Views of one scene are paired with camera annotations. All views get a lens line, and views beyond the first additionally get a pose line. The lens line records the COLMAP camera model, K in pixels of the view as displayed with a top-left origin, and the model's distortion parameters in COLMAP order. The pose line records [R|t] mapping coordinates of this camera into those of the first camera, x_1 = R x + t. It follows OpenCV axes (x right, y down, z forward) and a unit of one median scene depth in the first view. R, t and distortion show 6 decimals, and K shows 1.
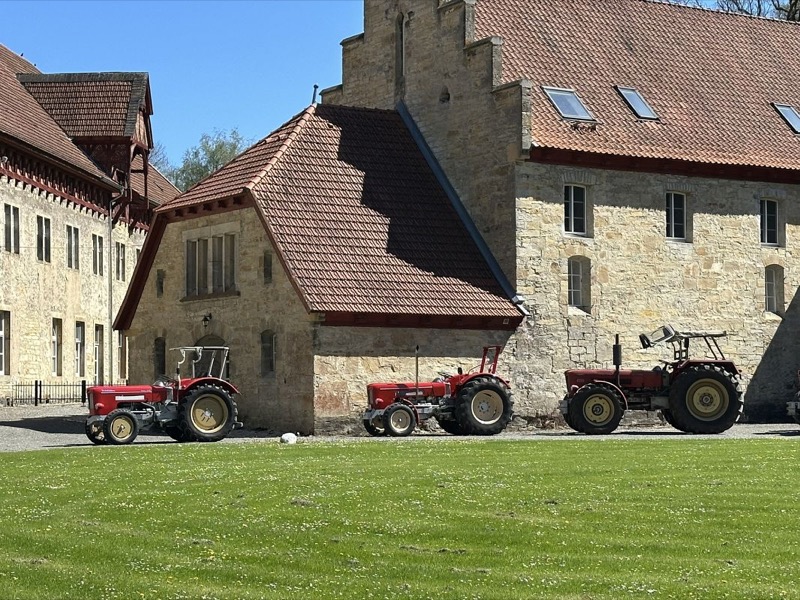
lens RADIAL K [[1716.9, 0, 400.0], [0, 1716.9, 300.0], [0, 0, 1]] dist [0.040027, 0.060913]
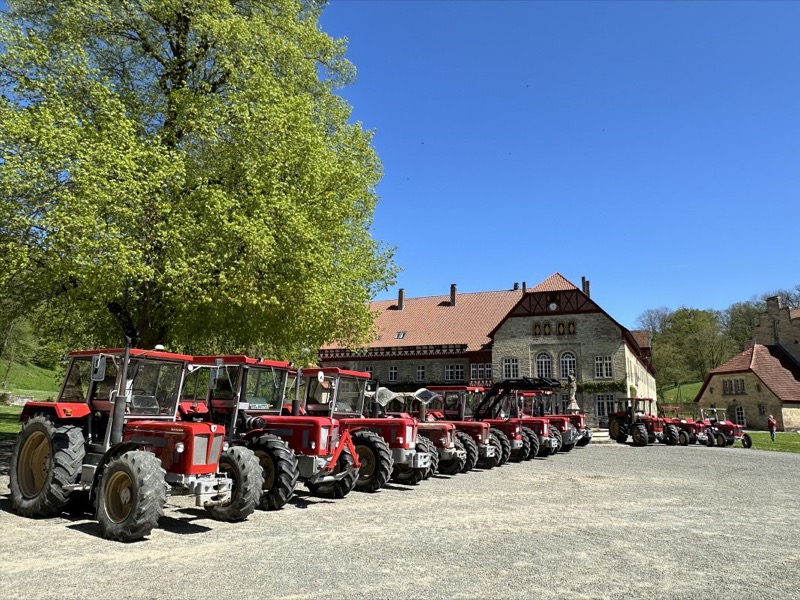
lens RADIAL K [[518.4, 0, 400.0], [0, 518.4, 300.0], [0, 0, 1]] dist [-0.003690, 0.000663]
pose [[0.915964, -0.058059, -0.397039, -0.334847], [-0.005497, 0.987568, -0.157095, -0.026203], [0.401223, 0.146076, 0.904257, -0.435110]]
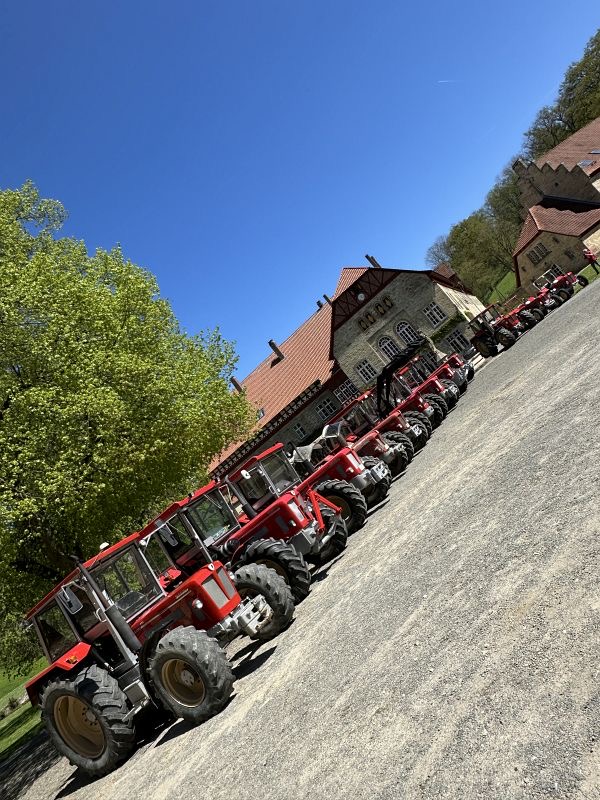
lens RADIAL K [[518.4, 0, 300.0], [0, 518.4, 400.0], [0, 0, 1]] dist [-0.003690, 0.000663]
pose [[0.725115, -0.611961, -0.315771, -0.356709], [0.626756, 0.776456, -0.065525, -0.023671], [0.285281, -0.150398, 0.946570, -0.436574]]
